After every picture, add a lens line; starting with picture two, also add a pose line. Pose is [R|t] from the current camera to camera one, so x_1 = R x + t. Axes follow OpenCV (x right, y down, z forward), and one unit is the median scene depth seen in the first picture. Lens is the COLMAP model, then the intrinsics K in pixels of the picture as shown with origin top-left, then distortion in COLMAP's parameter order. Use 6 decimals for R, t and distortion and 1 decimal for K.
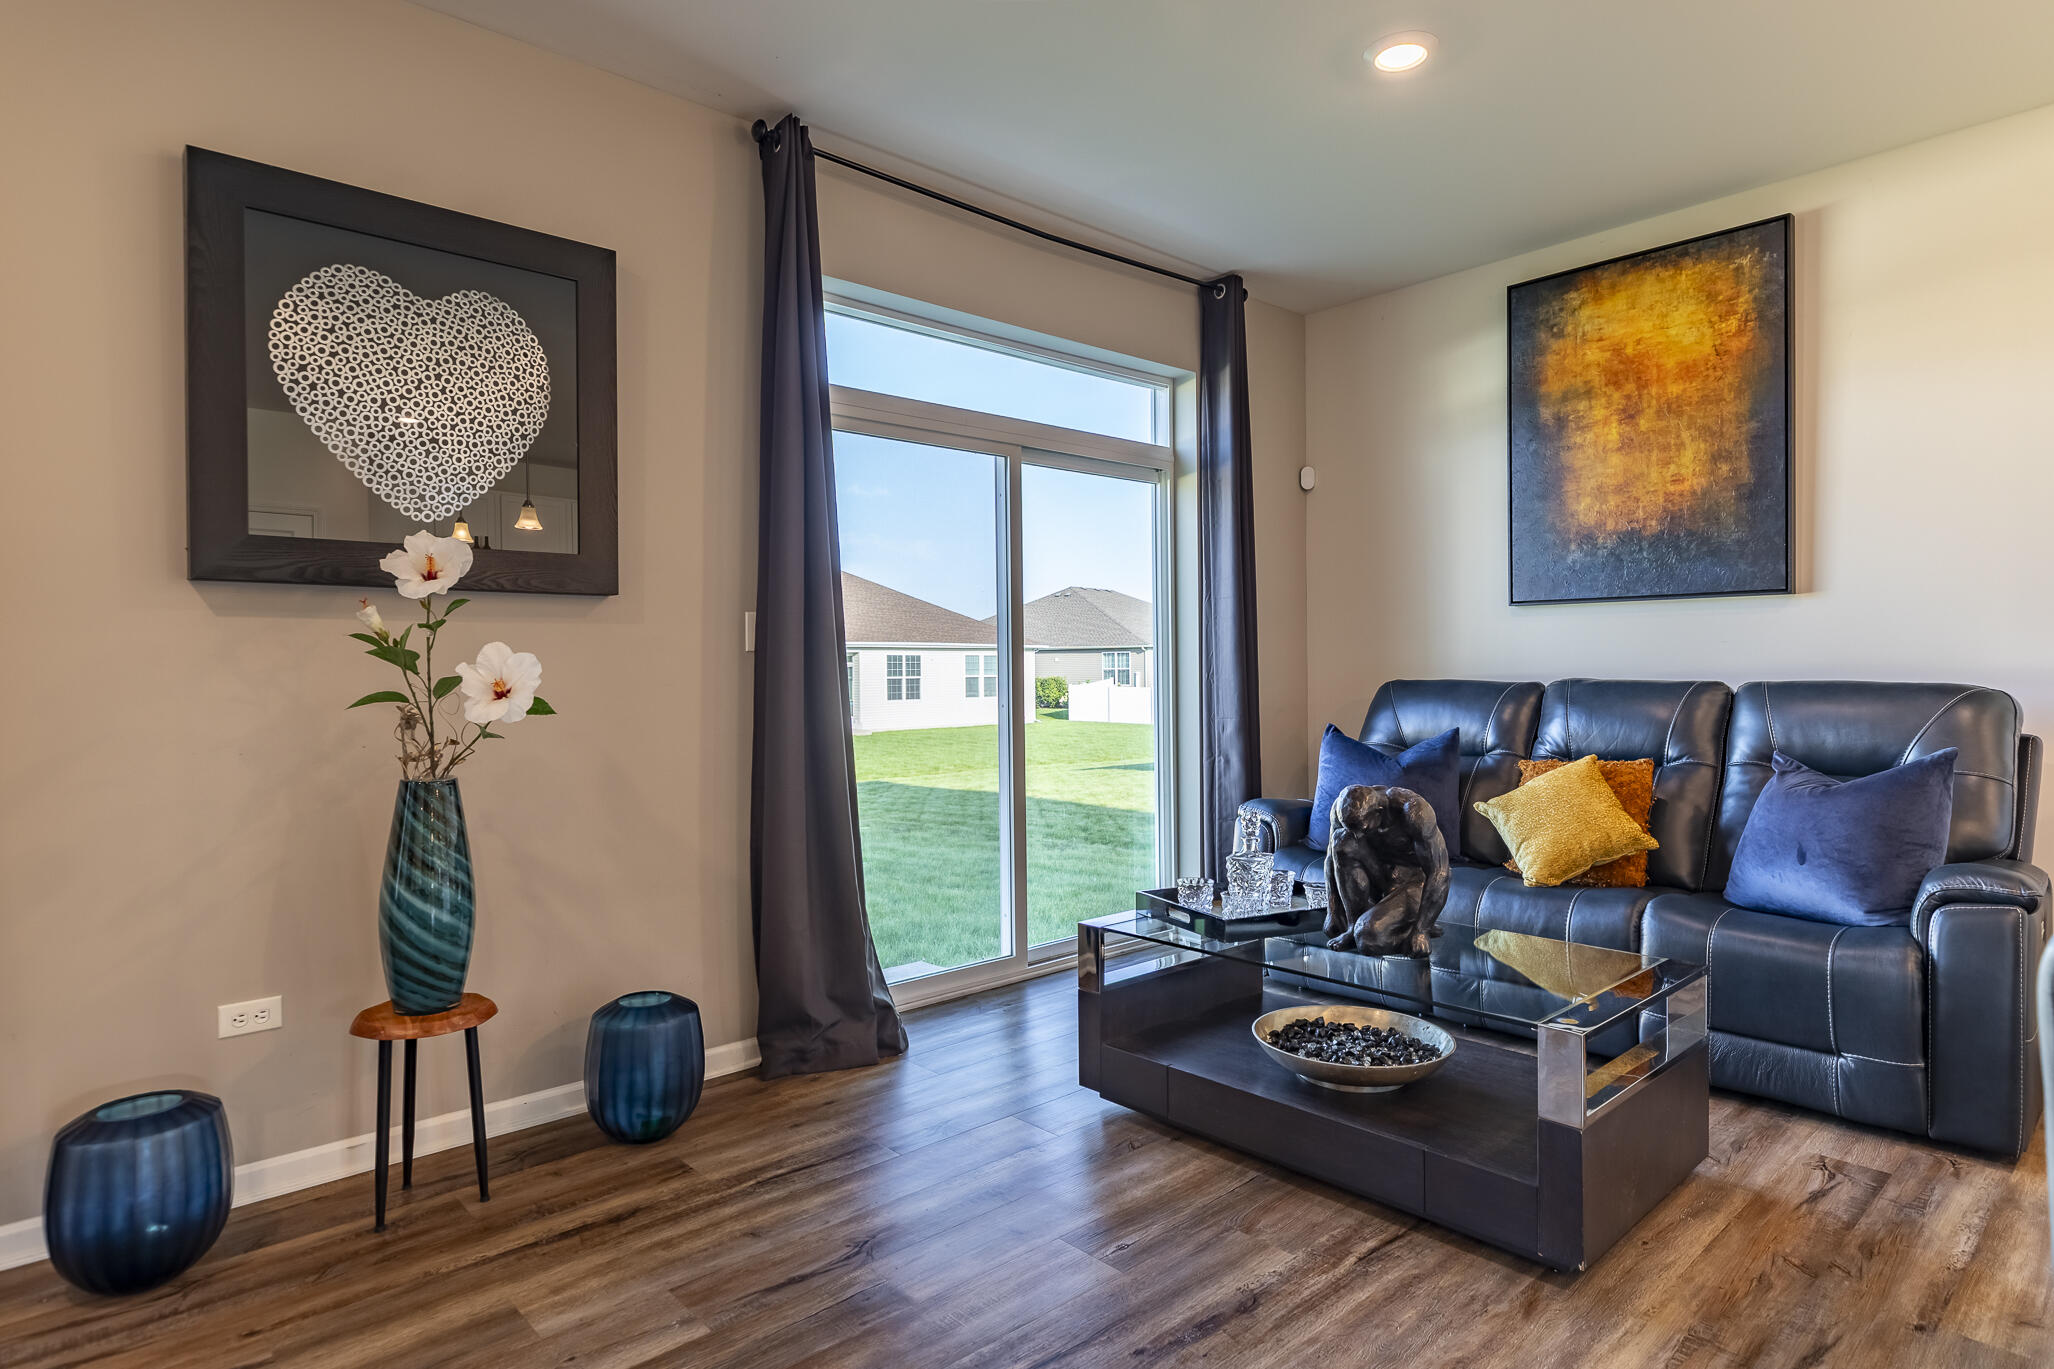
lens RADIAL K [[1125.7, 0, 1032.9], [0, 1125.7, 671.6], [0, 0, 1]] dist [0.009511, -0.002370]
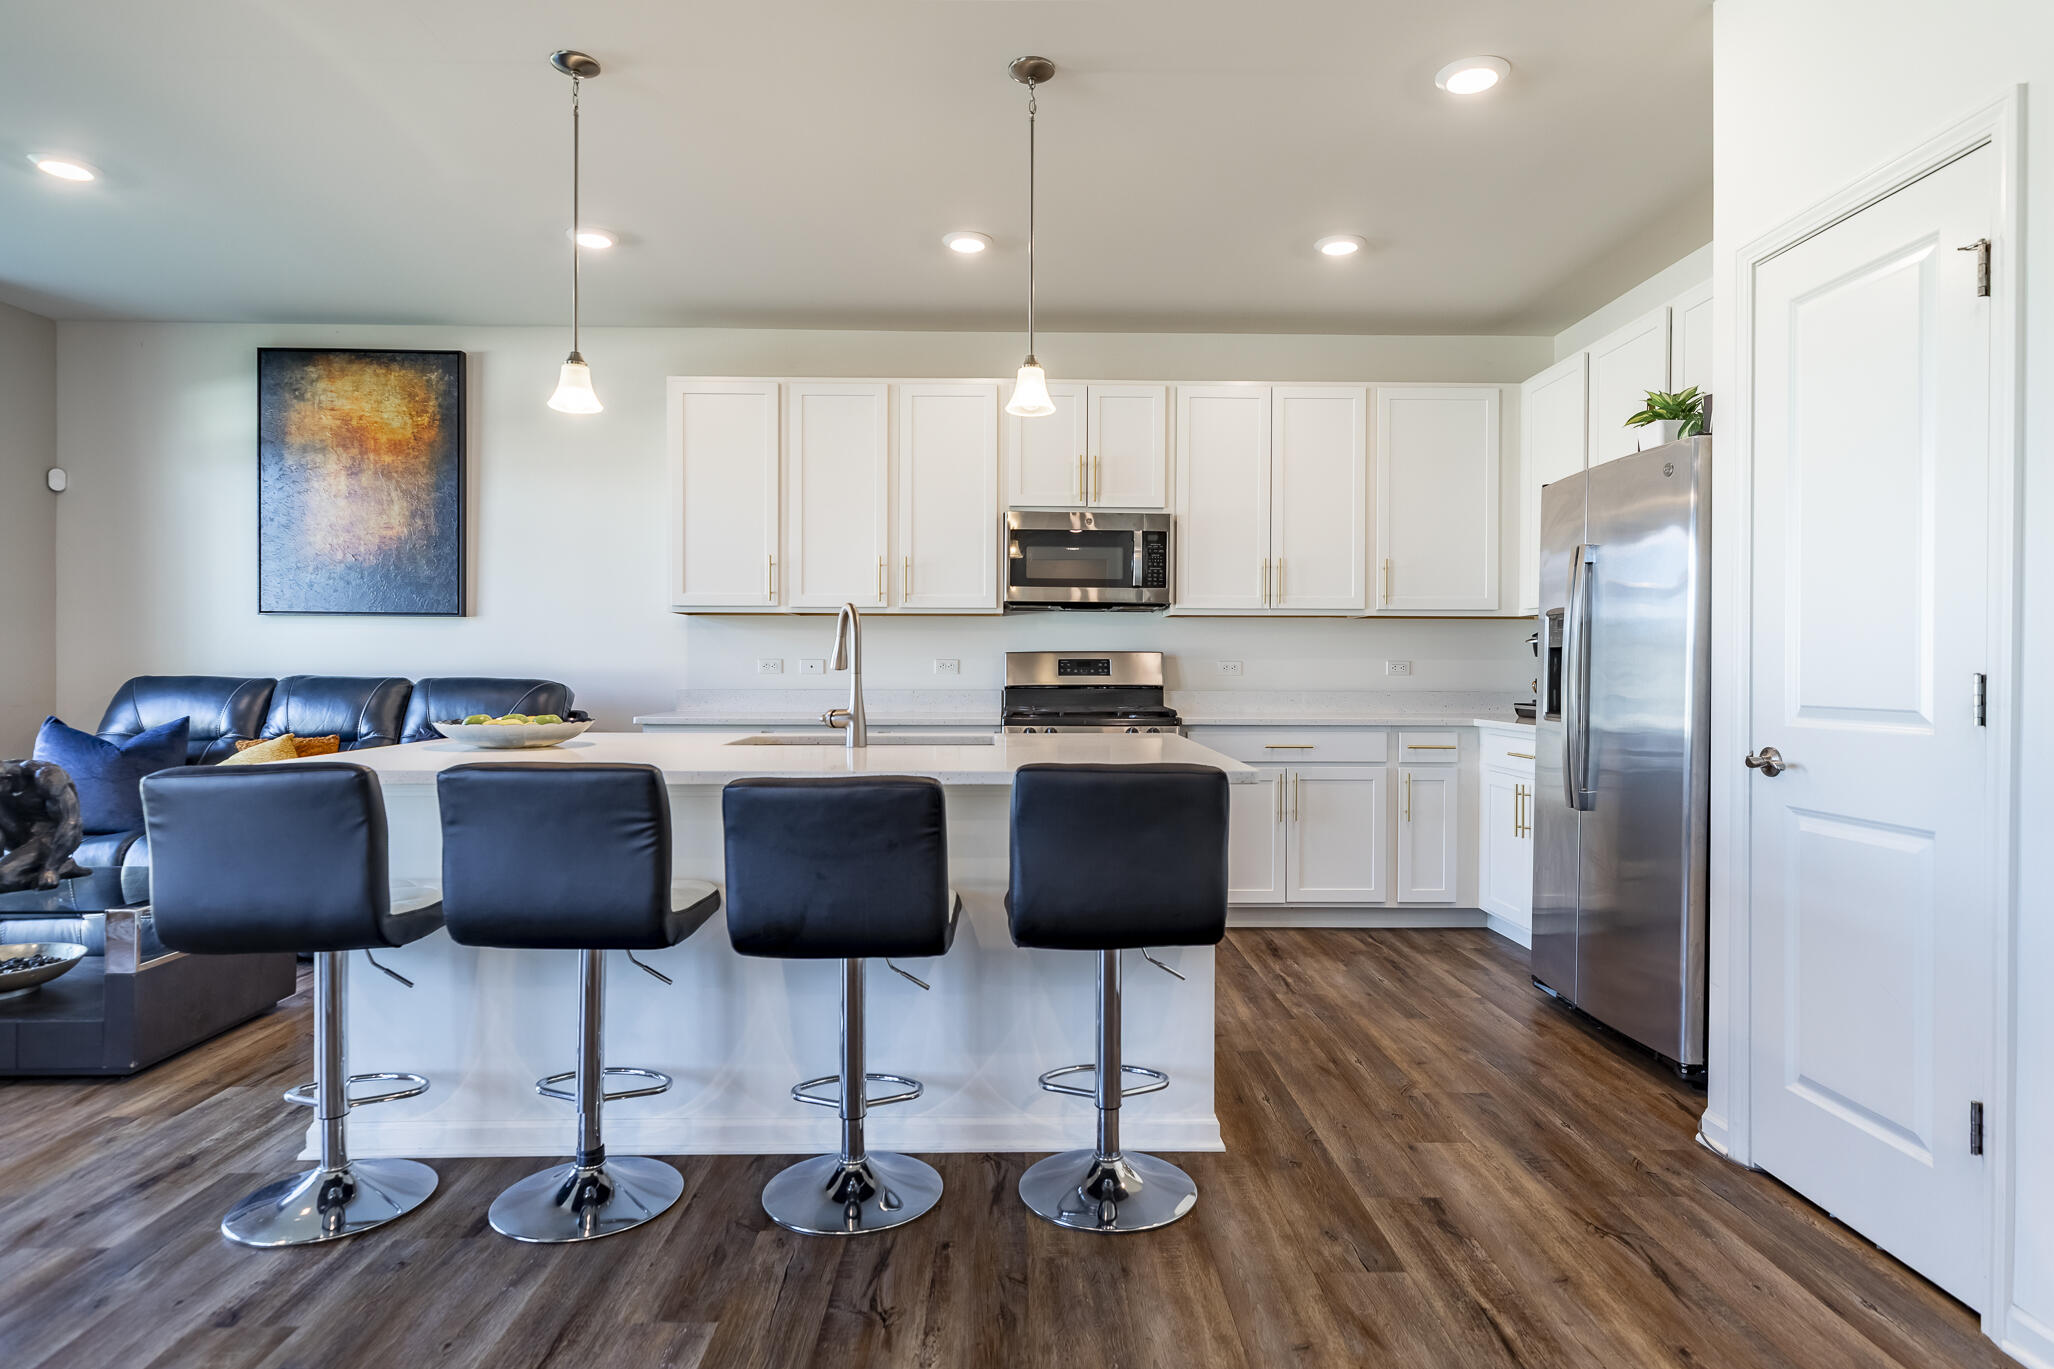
lens RADIAL K [[1125.7, 0, 1034.6], [0, 1125.7, 667.9], [0, 0, 1]] dist [0.009511, -0.002370]
pose [[0.657500, 0.010769, 0.753378, 0.094496], [-0.007491, 0.999942, -0.007755, 0.002044], [-0.753418, -0.000545, 0.657542, -0.619038]]
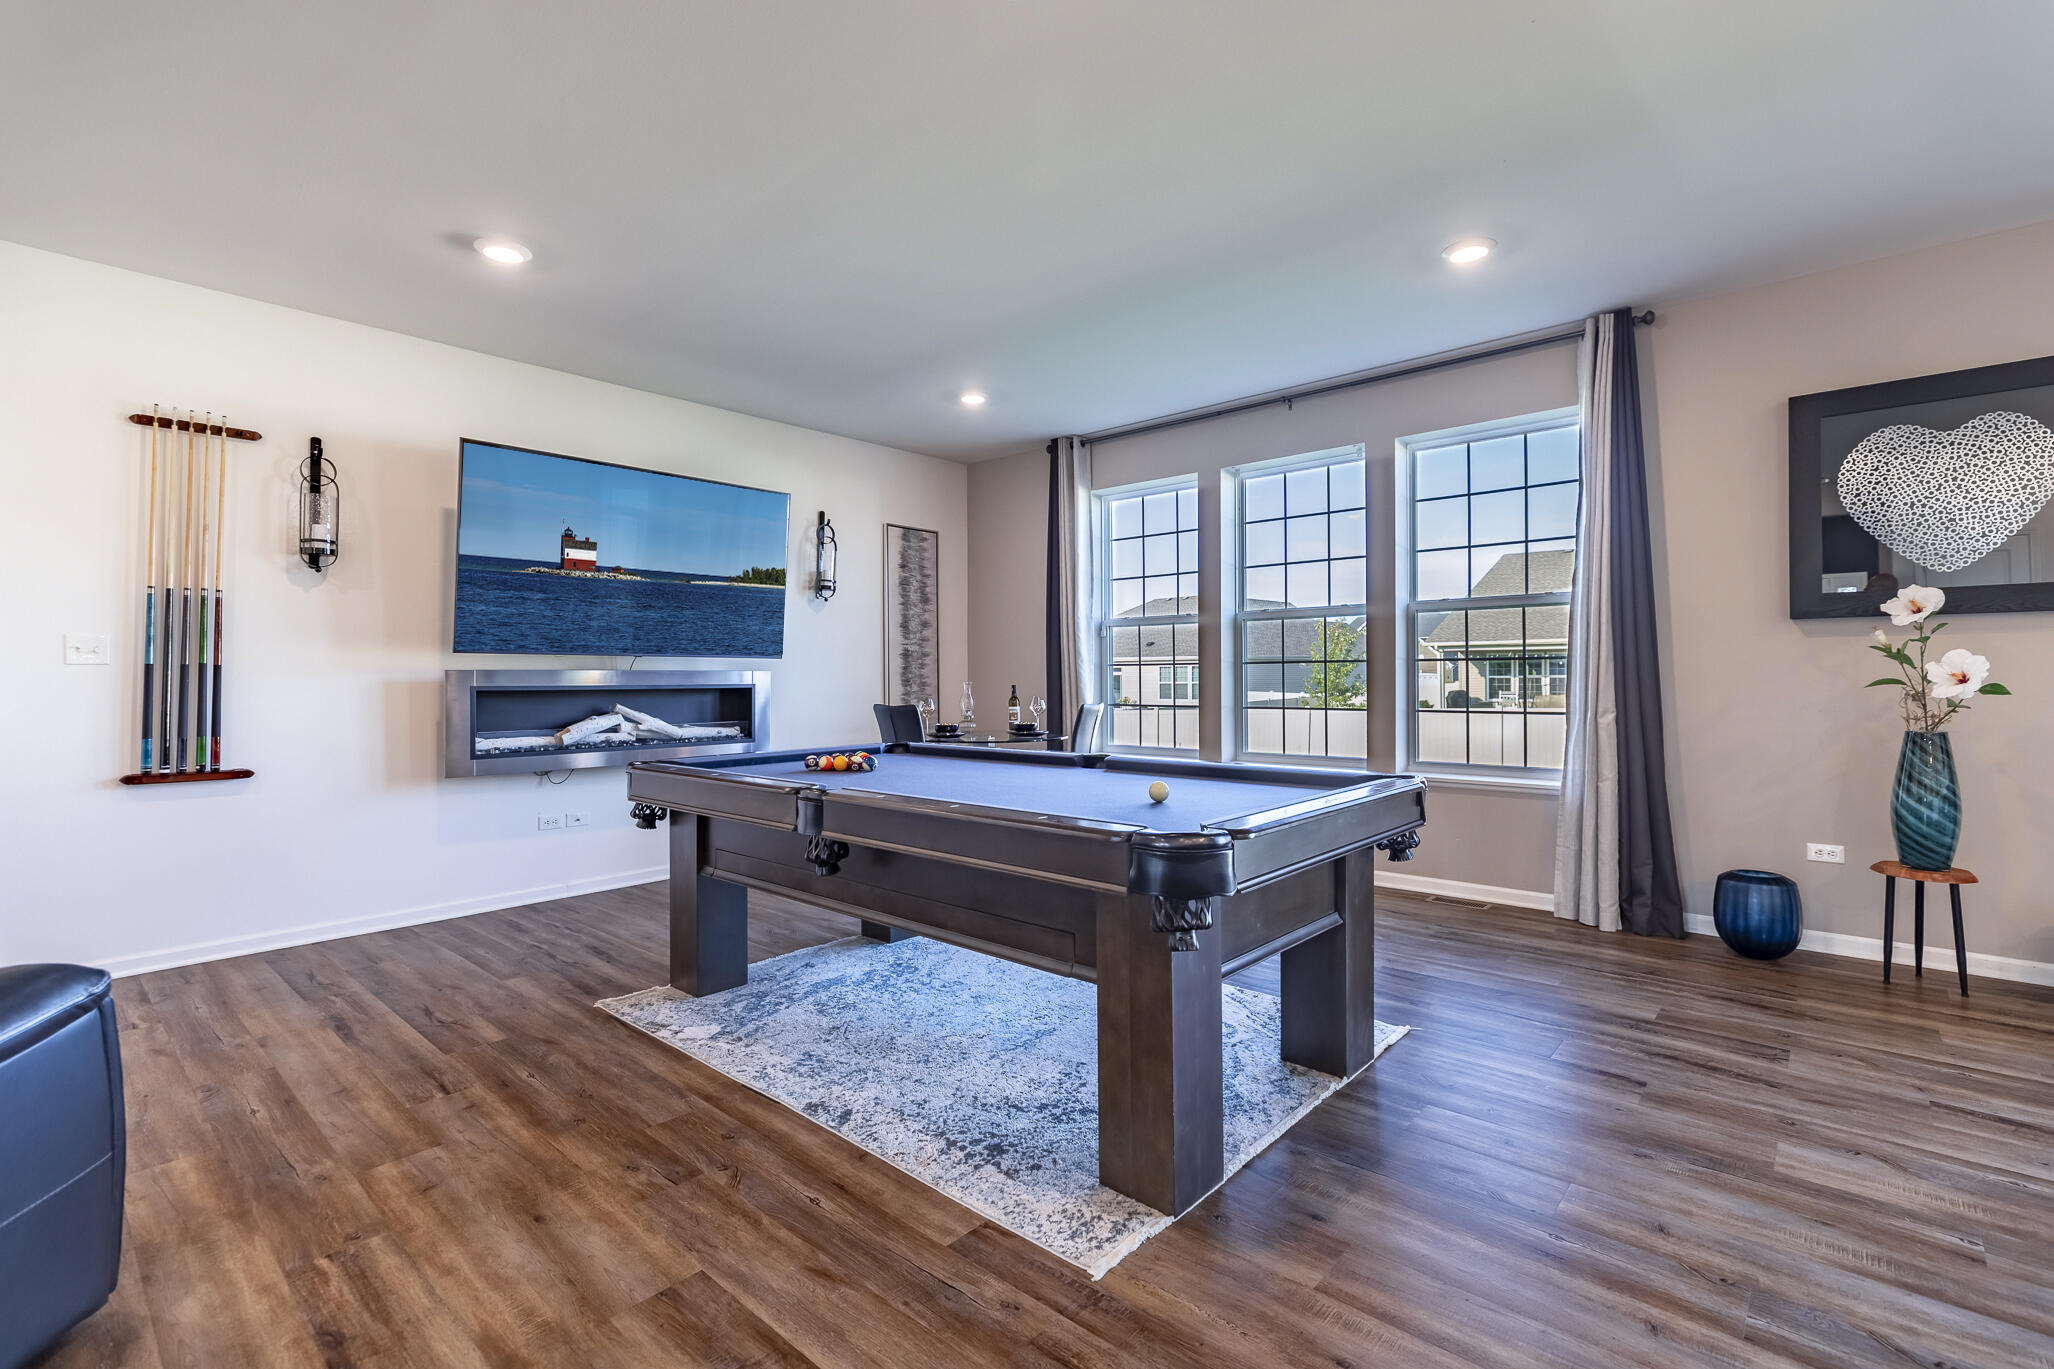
lens RADIAL K [[919.1, 0, 1035.8], [0, 919.1, 669.4], [0, 0, 1]] dist [0.006686, -0.001923]
pose [[0.110087, 0.005646, -0.993906, 0.561588], [0.001031, 0.999983, 0.005795, -0.004642], [0.993921, -0.001663, 0.110079, -0.378685]]
